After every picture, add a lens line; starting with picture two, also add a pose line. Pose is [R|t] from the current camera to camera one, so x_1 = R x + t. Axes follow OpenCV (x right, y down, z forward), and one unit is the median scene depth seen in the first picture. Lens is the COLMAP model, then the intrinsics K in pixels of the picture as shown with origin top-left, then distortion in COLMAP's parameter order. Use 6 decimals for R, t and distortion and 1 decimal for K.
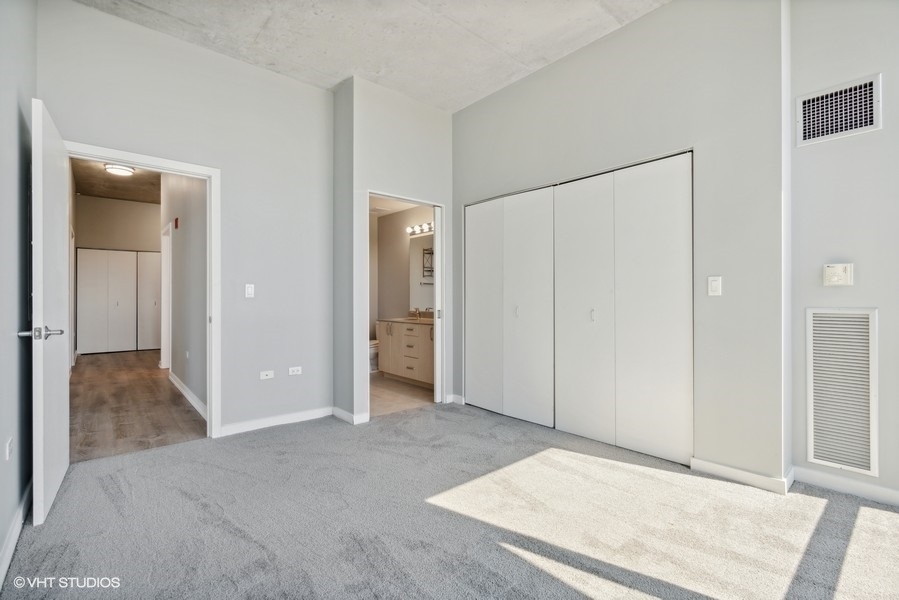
lens RADIAL K [[404.1, 0, 447.7], [0, 404.1, 296.9], [0, 0, 1]] dist [-0.009486, -0.000363]
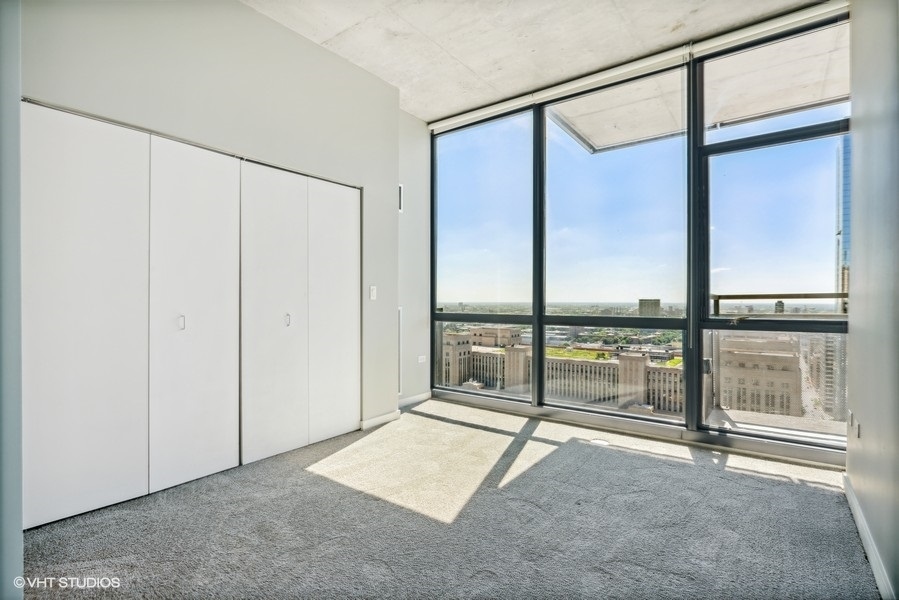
lens RADIAL K [[440.0, 0, 449.3], [0, 440.0, 306.0], [0, 0, 1]] dist [-0.000817, -0.000145]
pose [[-0.203341, -0.012146, 0.979033, -0.859354], [-0.005639, 0.999921, 0.011234, -0.000036], [-0.979092, -0.003236, -0.203393, 1.005820]]
